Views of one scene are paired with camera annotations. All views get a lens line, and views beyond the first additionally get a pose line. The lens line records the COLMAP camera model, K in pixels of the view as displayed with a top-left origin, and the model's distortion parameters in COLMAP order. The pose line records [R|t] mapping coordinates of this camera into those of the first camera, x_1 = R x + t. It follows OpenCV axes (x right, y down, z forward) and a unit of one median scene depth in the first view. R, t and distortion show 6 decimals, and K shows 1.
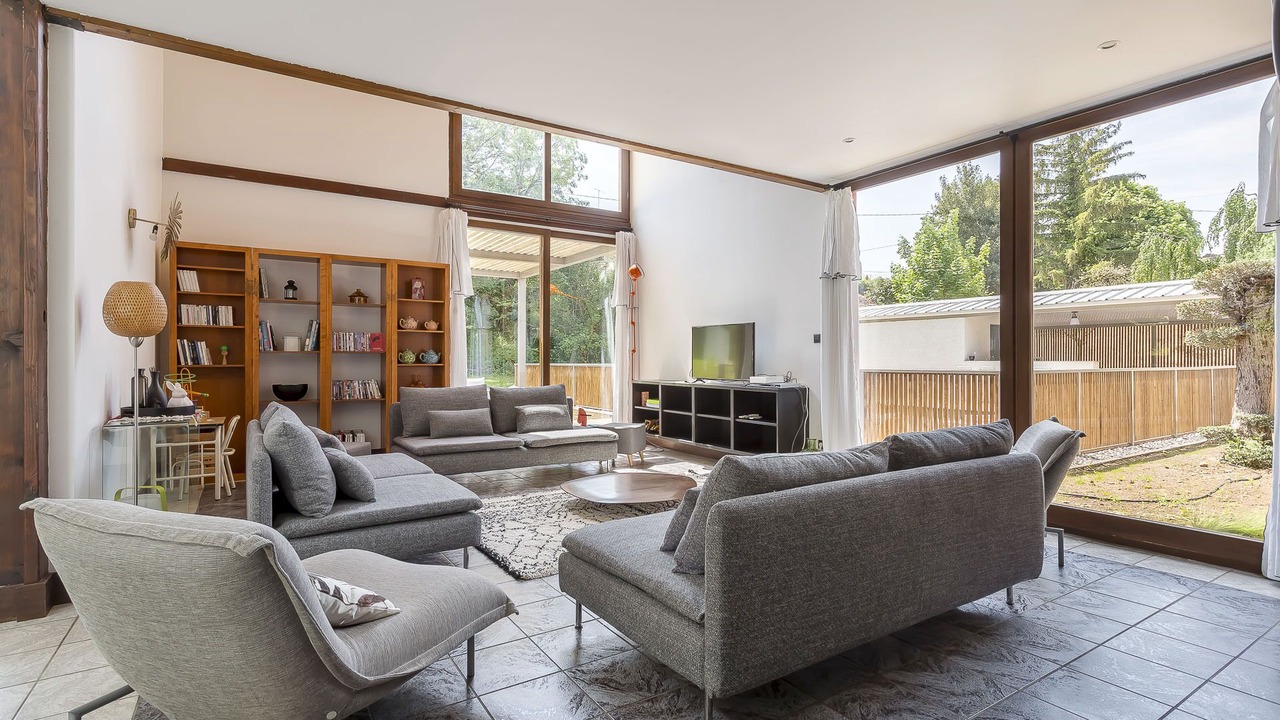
lens RADIAL K [[604.9, 0, 632.4], [0, 604.9, 360.0], [0, 0, 1]] dist [-0.002336, 0.001422]
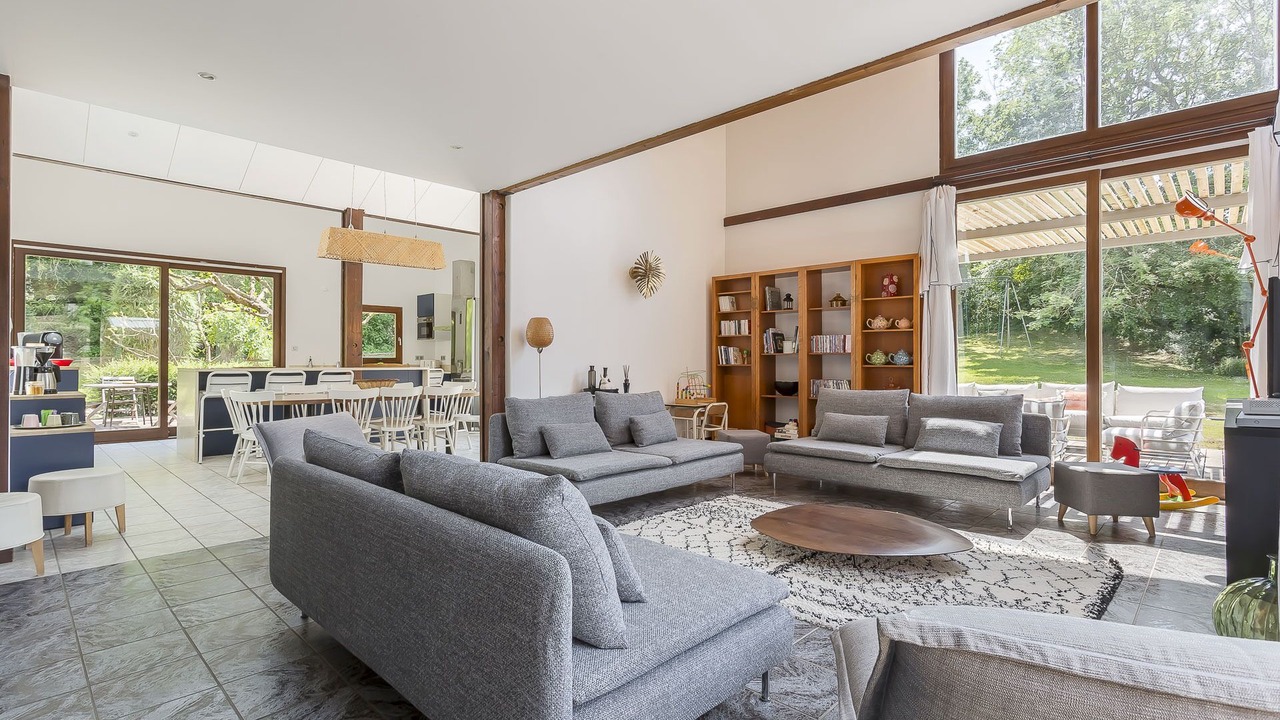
lens RADIAL K [[604.9, 0, 632.4], [0, 604.9, 360.0], [0, 0, 1]] dist [-0.002336, 0.001422]
pose [[0.235669, -0.000986, -0.971833, 0.495086], [-0.001902, 0.999997, -0.001476, 0.000412], [0.971831, 0.002196, 0.235667, 0.411467]]
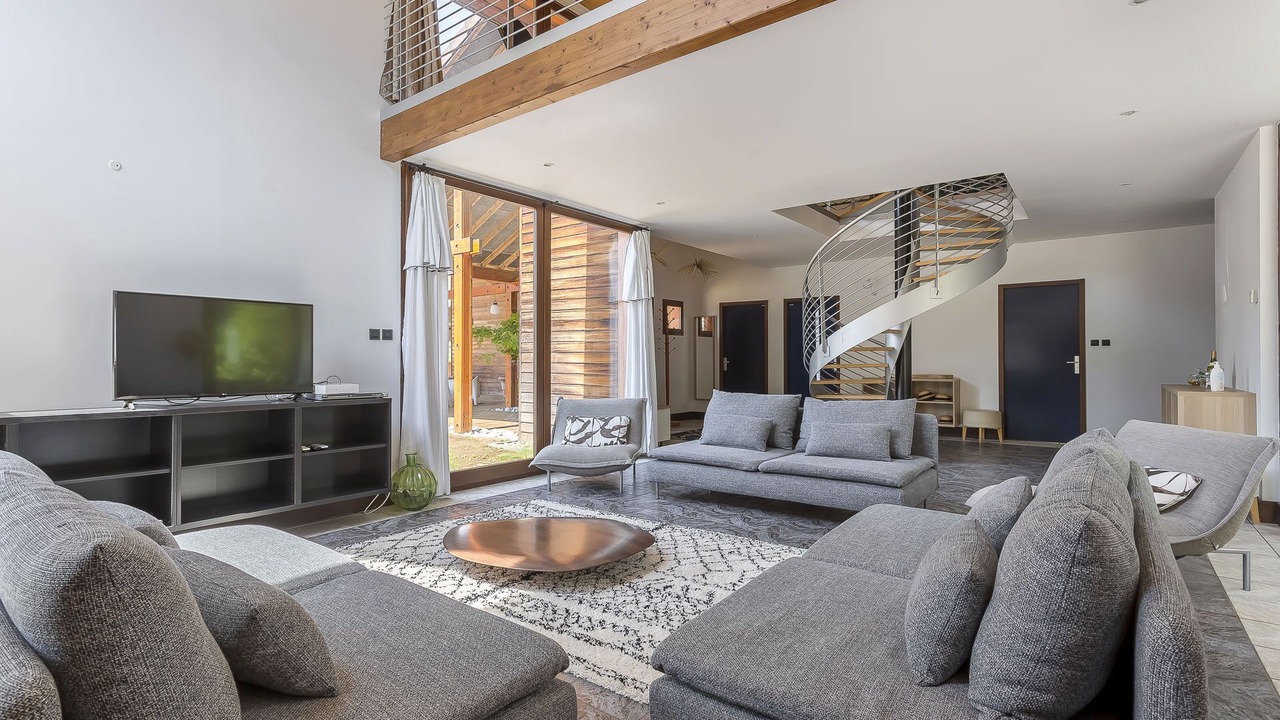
lens RADIAL K [[604.9, 0, 632.4], [0, 604.9, 360.0], [0, 0, 1]] dist [-0.002336, 0.001422]
pose [[-0.340679, 0.006738, 0.940155, -0.510239], [0.005868, 0.999970, -0.005041, 0.005122], [-0.940161, 0.003800, -0.340709, 0.846591]]
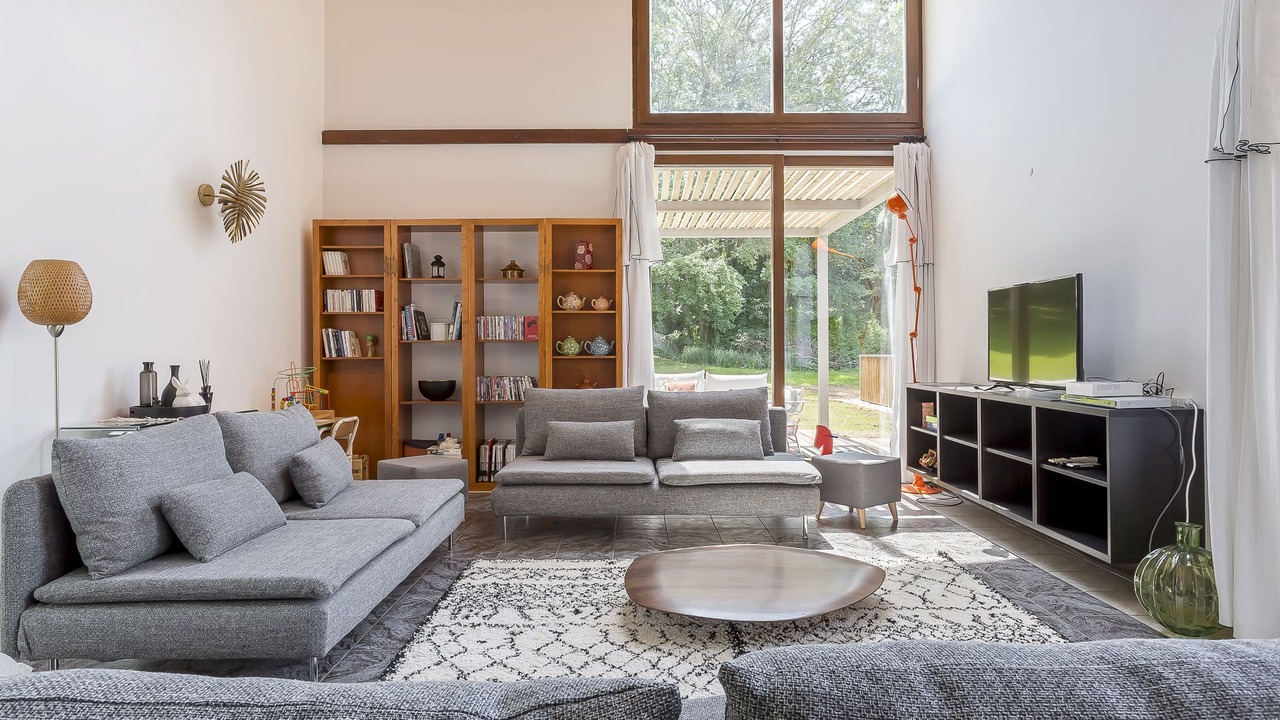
lens RADIAL K [[745.0, 0, 642.0], [0, 745.0, 349.8], [0, 0, 1]] dist [-0.016244, 0.002134]
pose [[0.847529, -0.003607, -0.530737, 0.207111], [0.003599, 0.999993, -0.001050, 0.000220], [0.530737, -0.001020, 0.847536, 0.273069]]
